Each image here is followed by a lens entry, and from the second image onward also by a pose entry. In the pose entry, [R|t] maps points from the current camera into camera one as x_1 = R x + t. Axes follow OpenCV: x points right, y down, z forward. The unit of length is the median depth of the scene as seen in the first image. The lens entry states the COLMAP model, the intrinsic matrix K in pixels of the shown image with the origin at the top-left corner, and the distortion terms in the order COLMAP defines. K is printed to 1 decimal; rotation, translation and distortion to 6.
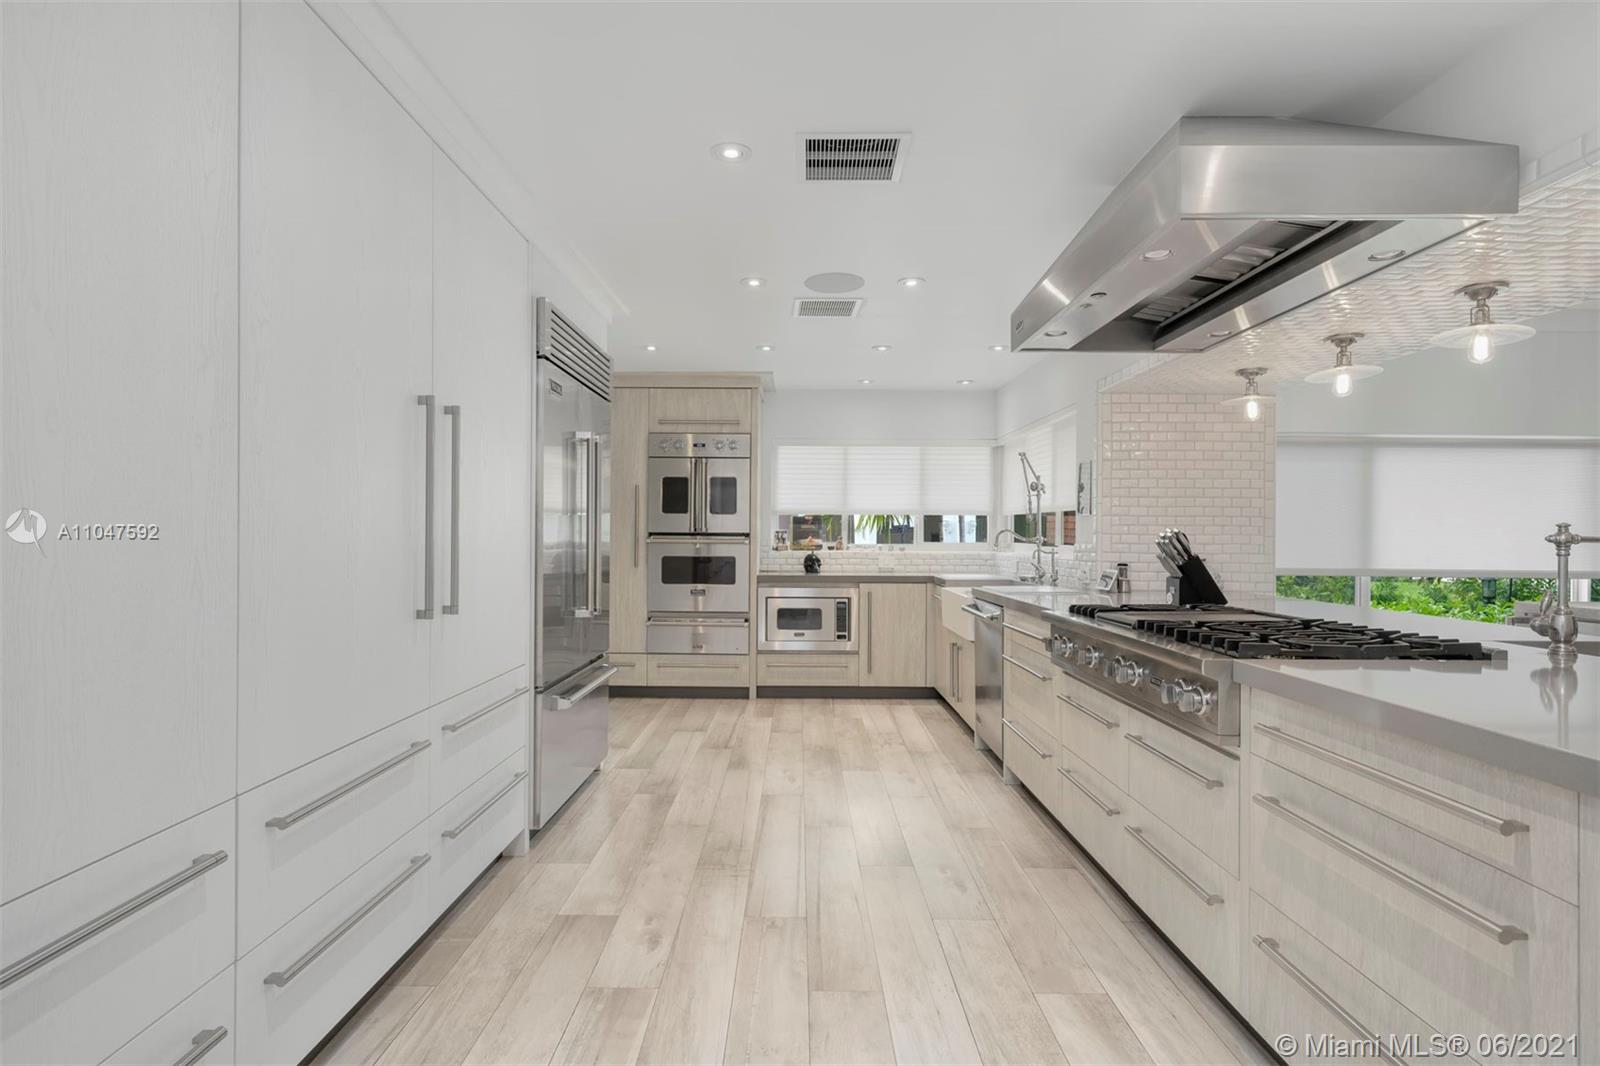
lens RADIAL K [[793.1, 0, 793.7], [0, 793.1, 537.5], [0, 0, 1]] dist [-0.002510, -0.000596]
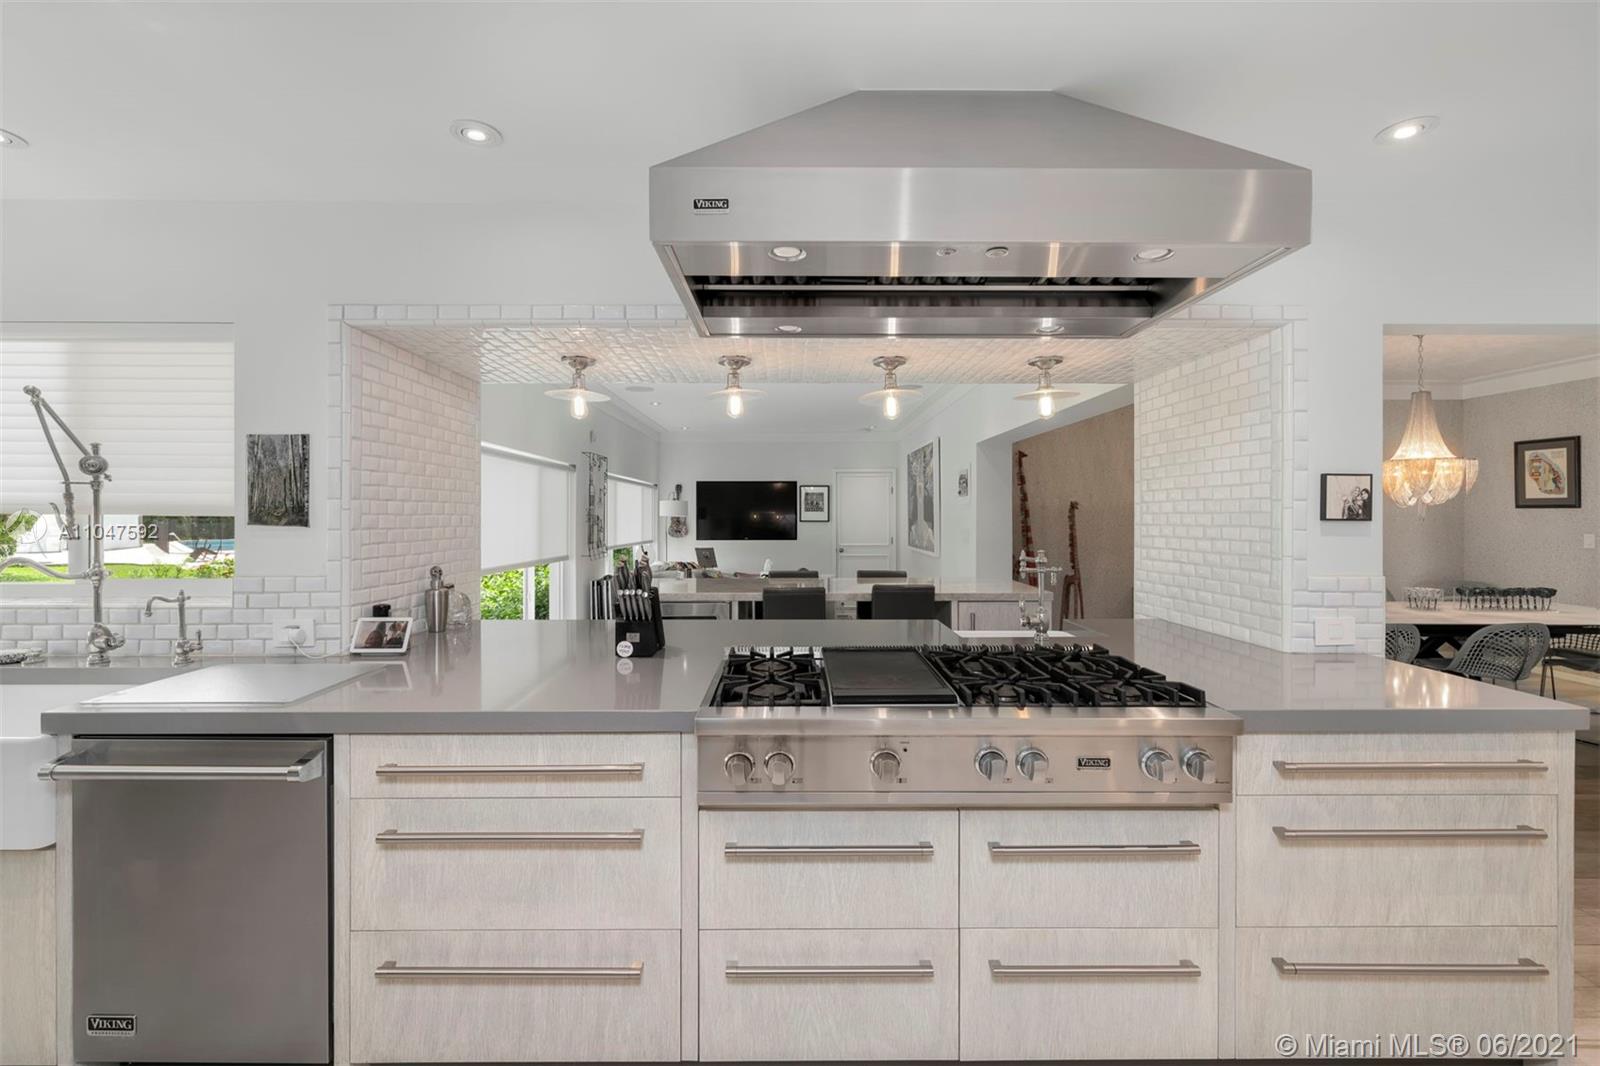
lens RADIAL K [[664.8, 0, 792.1], [0, 664.8, 508.3], [0, 0, 1]] dist [-0.002214, -0.000241]
pose [[-0.008932, 0.003878, 0.999953, -0.124296], [0.001048, 0.999992, -0.003869, -0.044351], [-0.999960, 0.001014, -0.008936, 0.710413]]
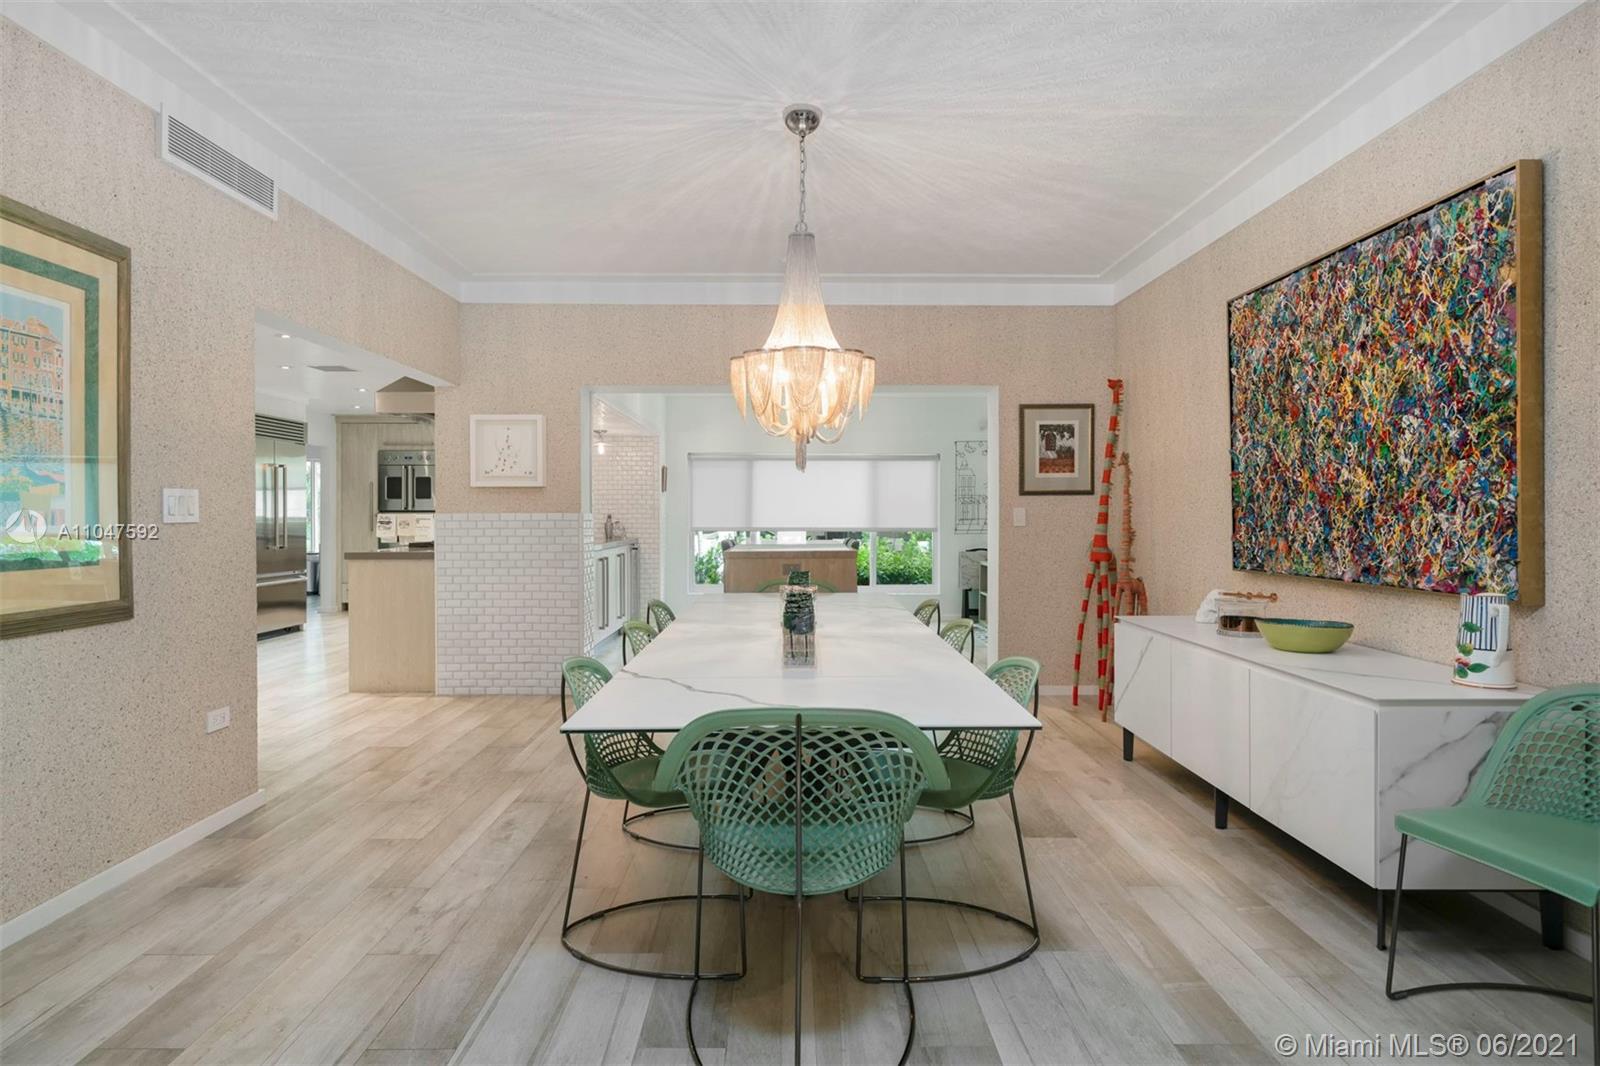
lens RADIAL K [[847.6, 0, 804.4], [0, 847.6, 514.2], [0, 0, 1]] dist [0.001323, 0.000105]
pose [[0.999789, -0.006801, 0.019391, 0.969431], [0.006879, 0.999969, -0.003943, 0.021665], [-0.019364, 0.004075, 0.999804, -1.141651]]
